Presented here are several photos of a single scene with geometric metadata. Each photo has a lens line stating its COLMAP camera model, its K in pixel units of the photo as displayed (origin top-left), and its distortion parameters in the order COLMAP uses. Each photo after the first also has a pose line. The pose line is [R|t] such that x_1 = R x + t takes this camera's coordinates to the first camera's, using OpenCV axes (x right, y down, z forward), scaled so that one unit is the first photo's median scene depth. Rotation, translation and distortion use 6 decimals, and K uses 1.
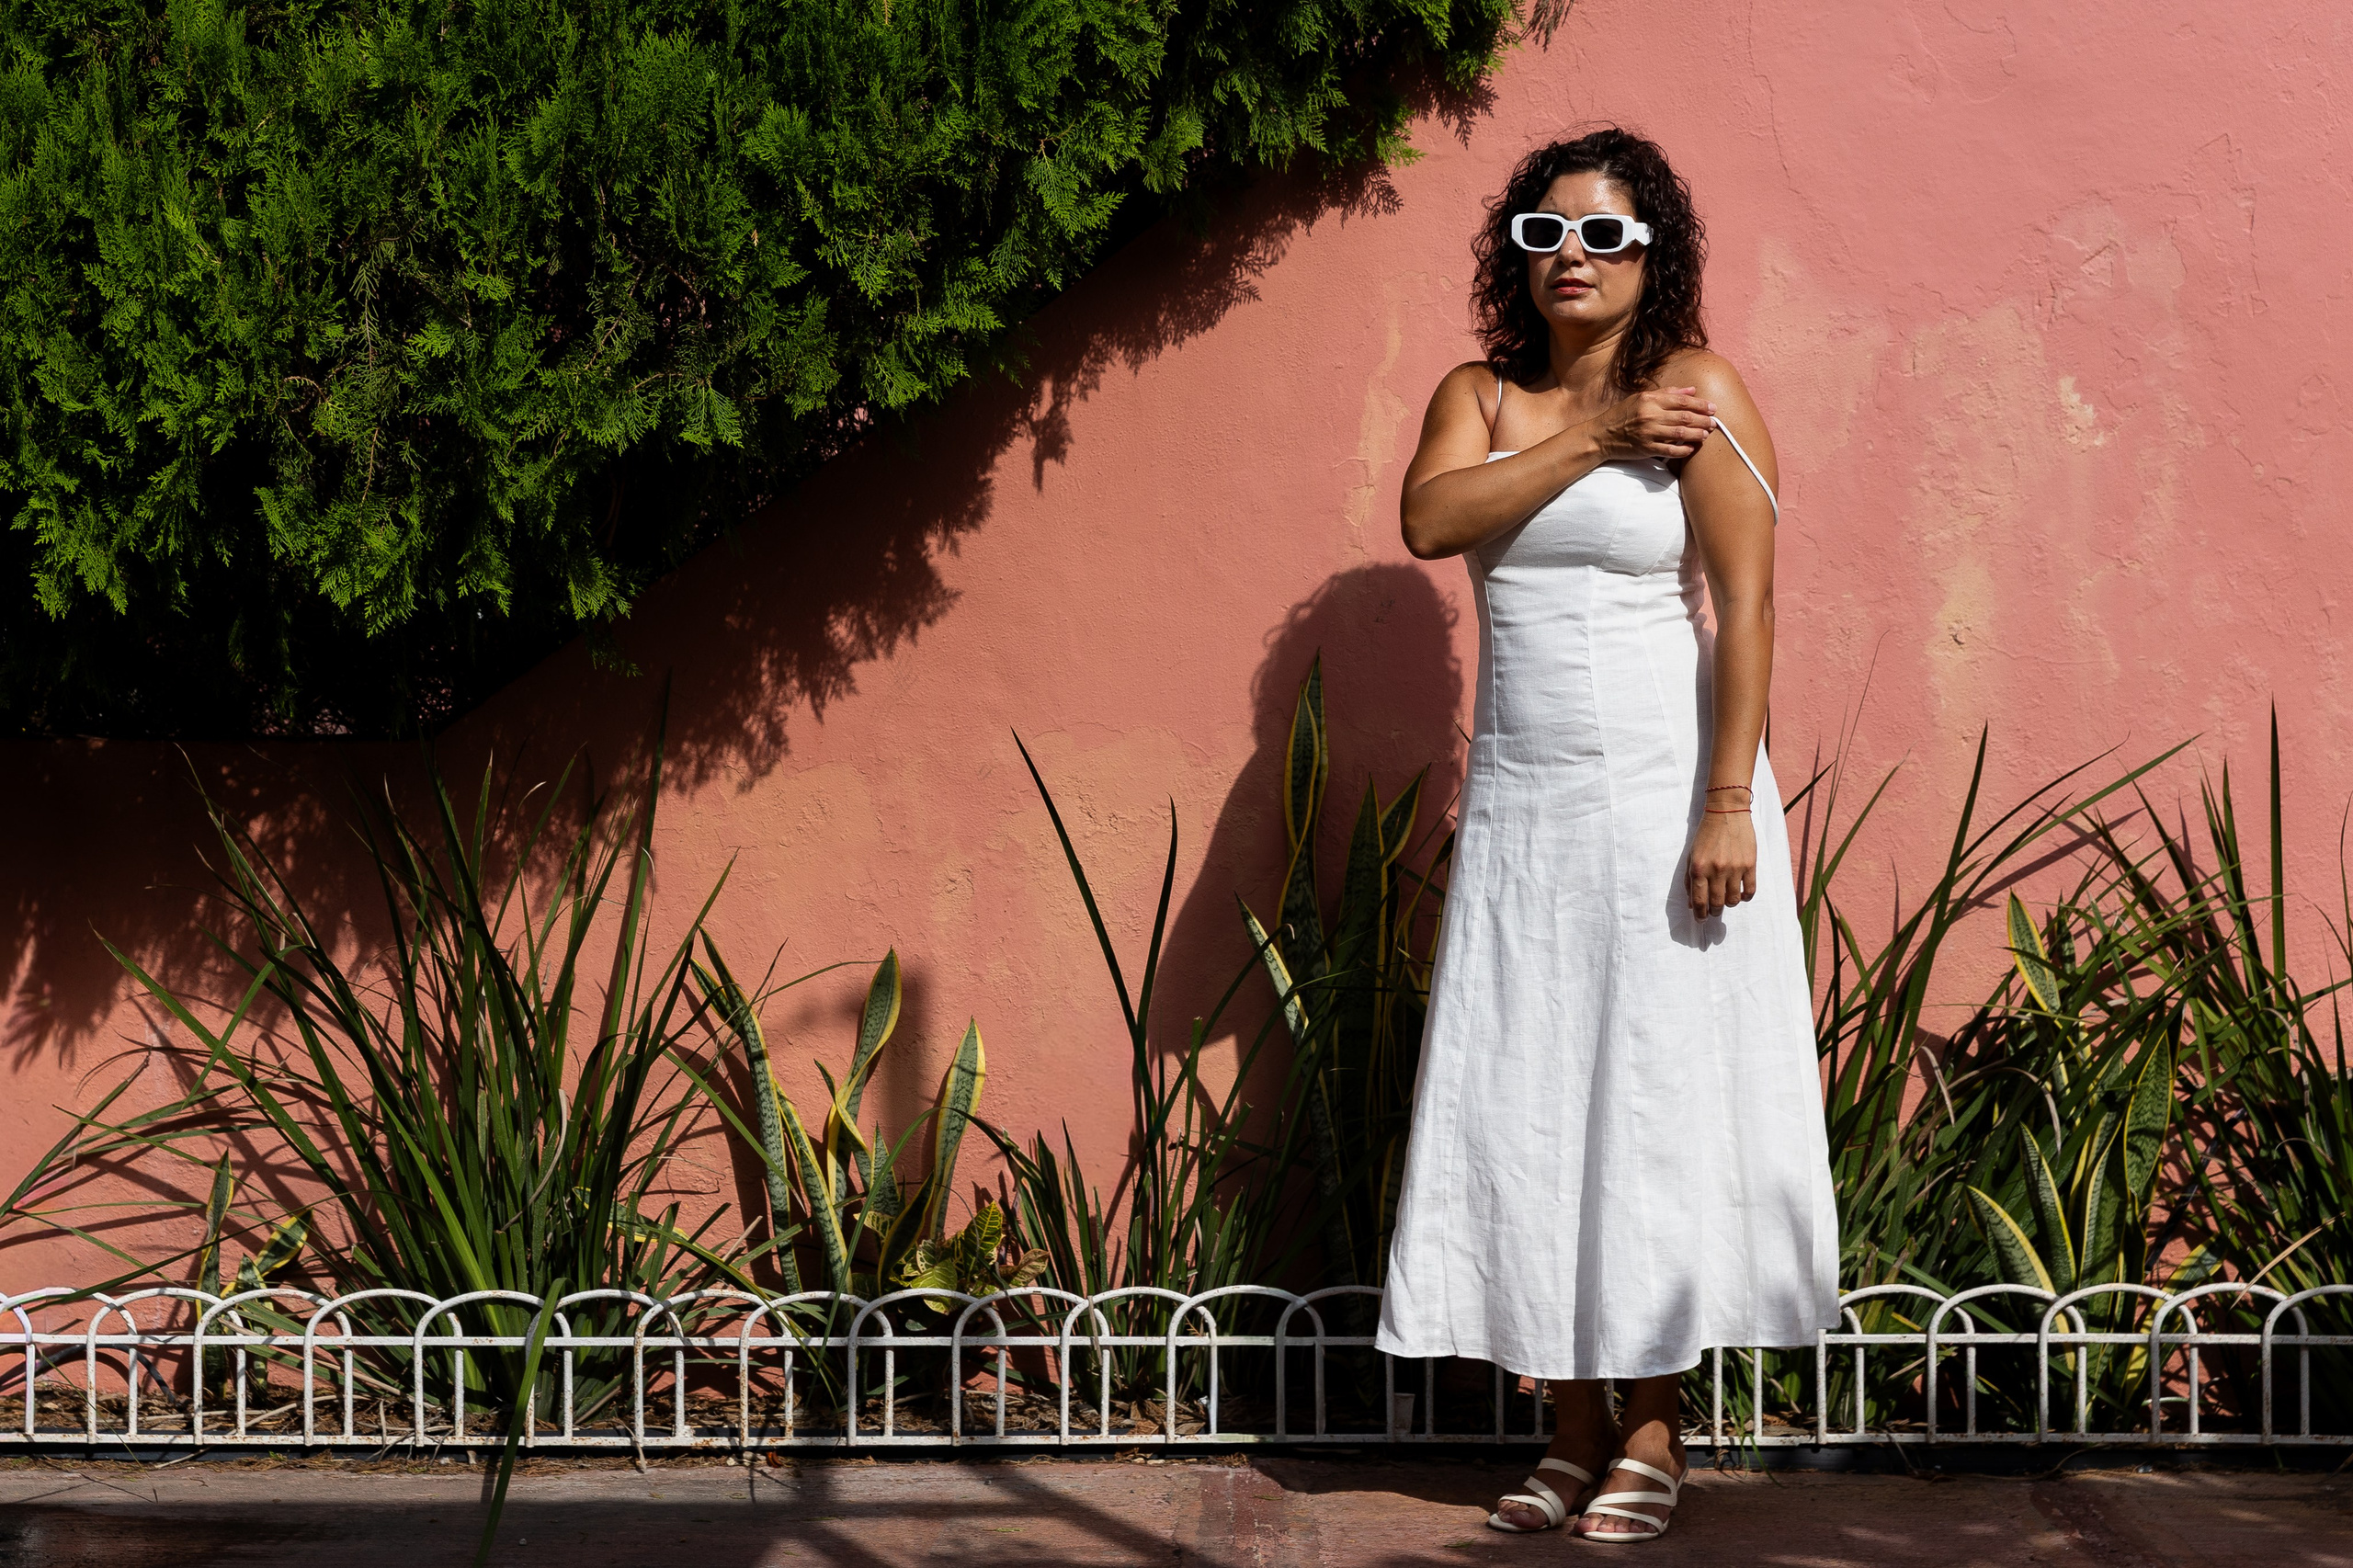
lens RADIAL K [[3646.5, 0, 1281.6], [0, 3646.5, 793.8], [0, 0, 1]] dist [0.141250, -1.035474]
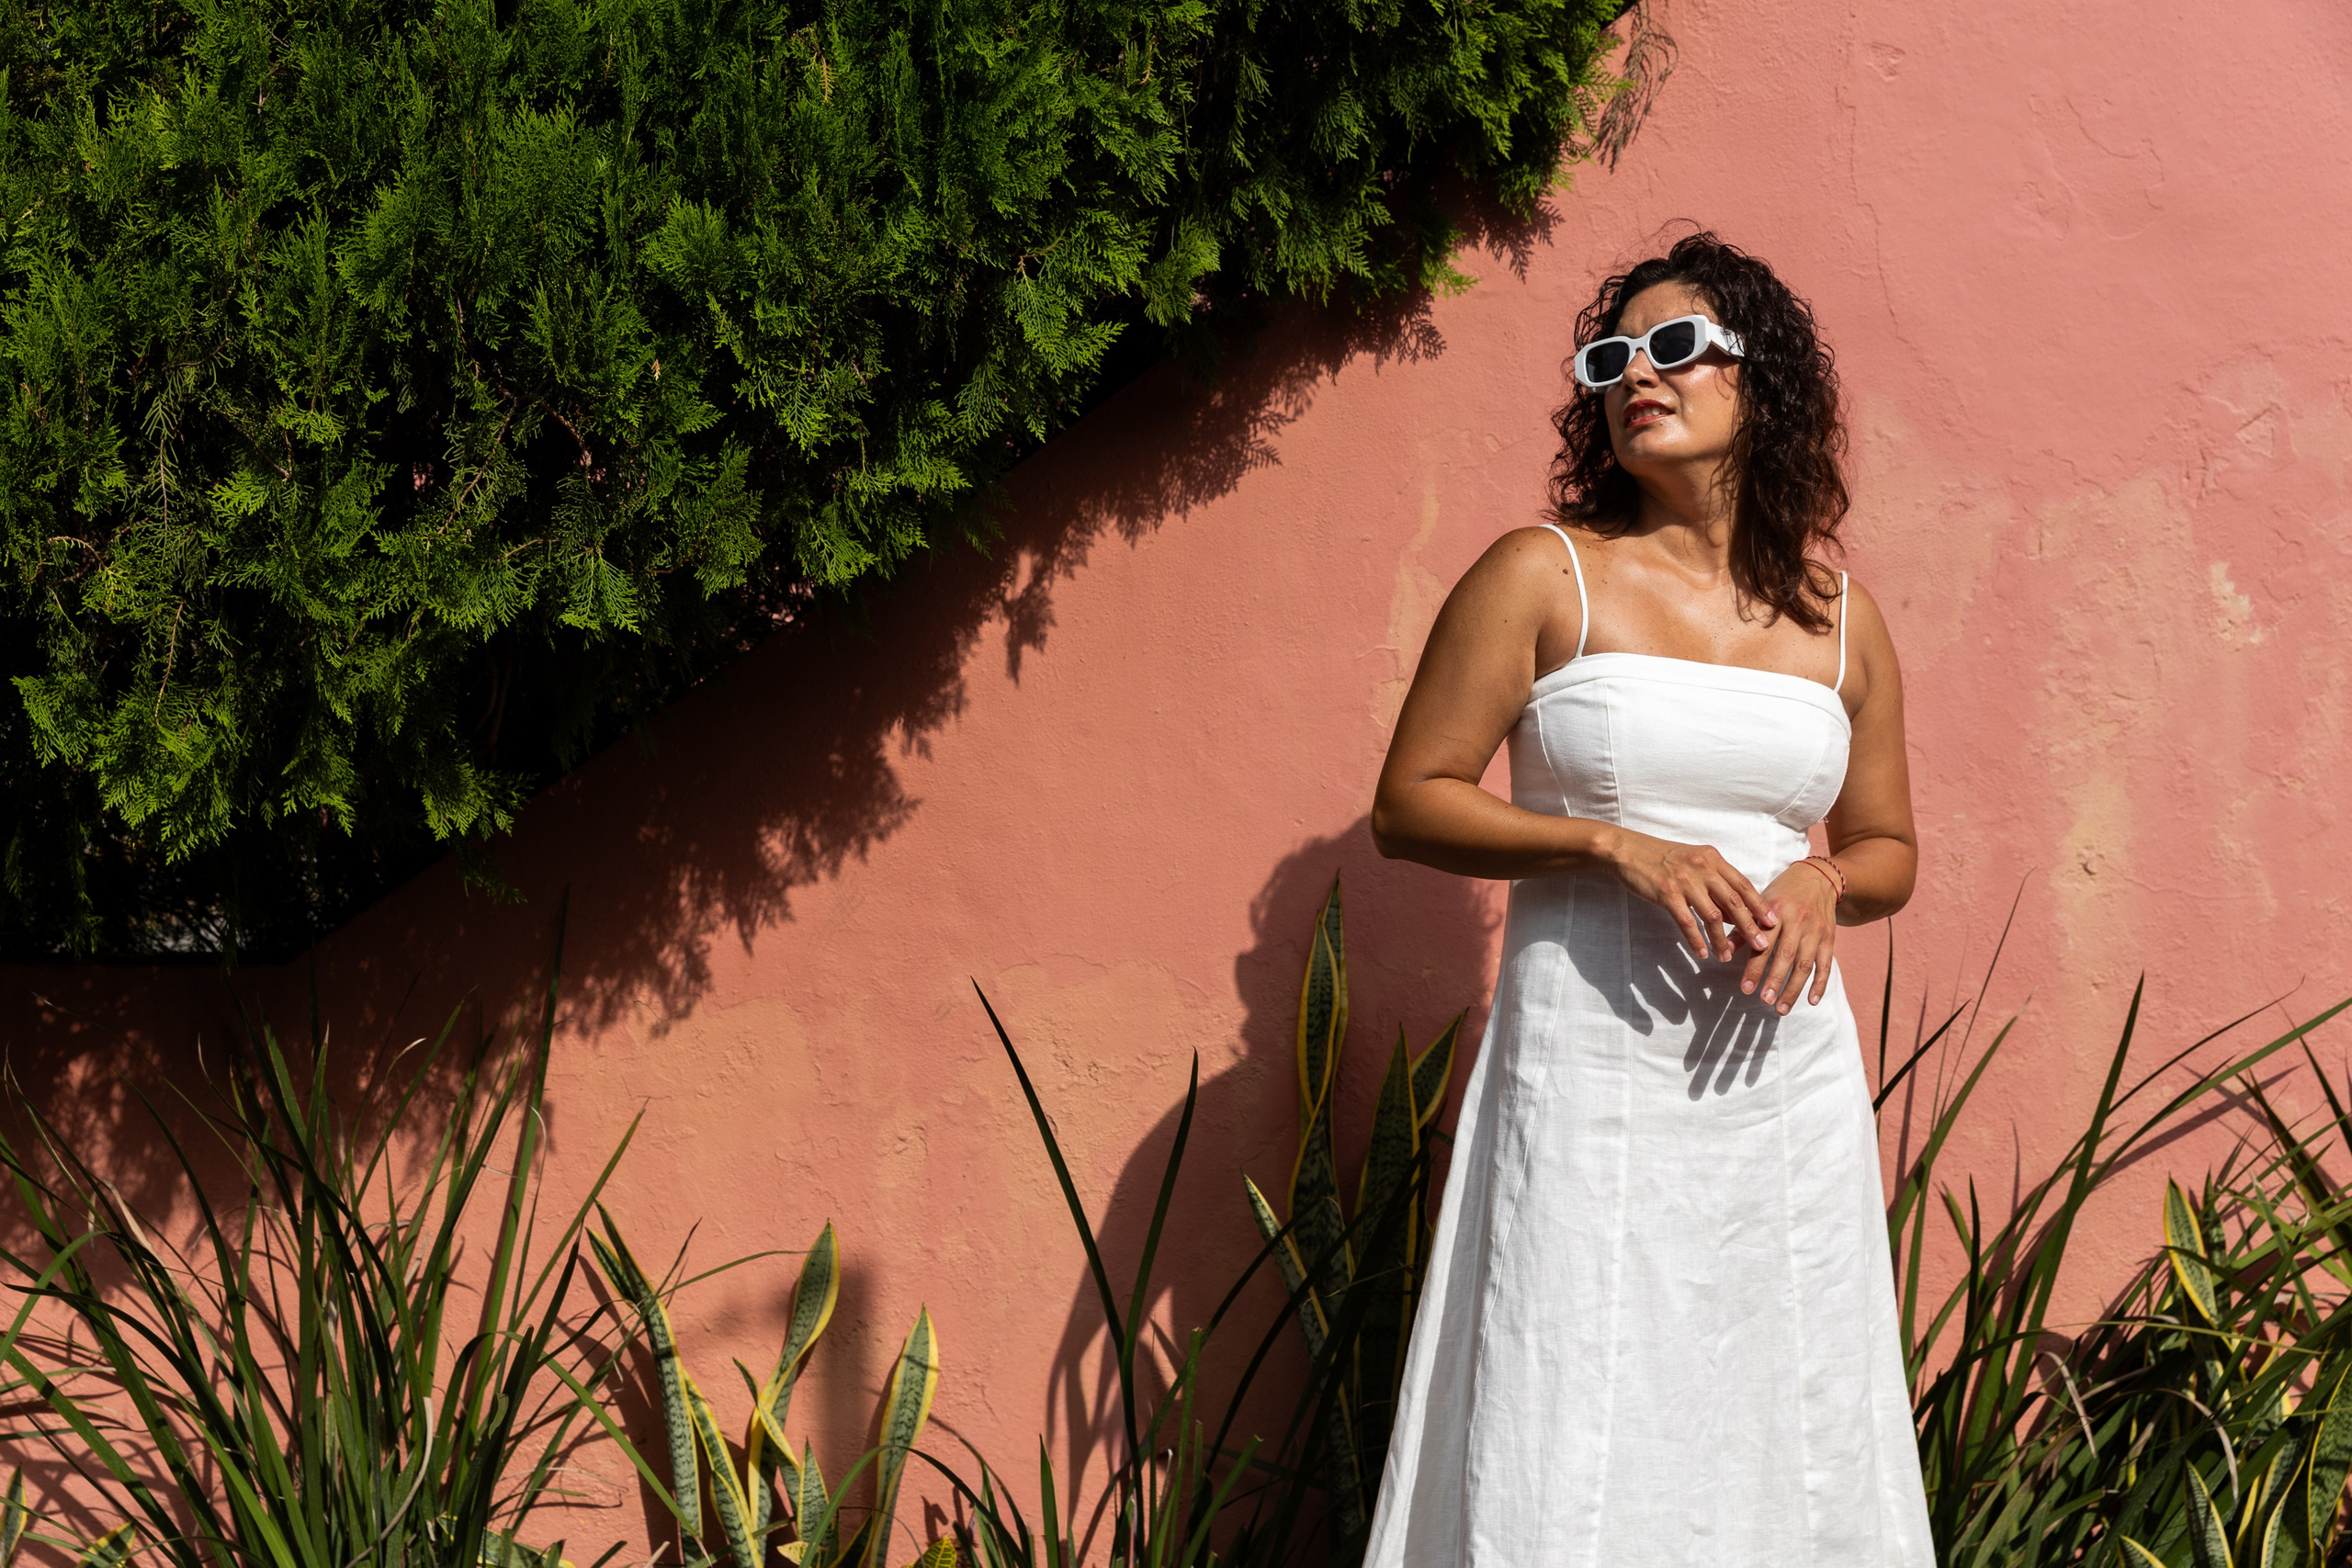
lens RADIAL K [[2739.9, 0, 1187.7], [0, 2739.9, 852.0], [0, 0, 1]] dist [0.090810, -0.254094]
pose [[0.999910, 0.012874, -0.003708, -0.024613], [-0.012878, 0.999917, -0.001060, -0.046752], [0.003694, 0.001108, 0.999993, 0.391460]]
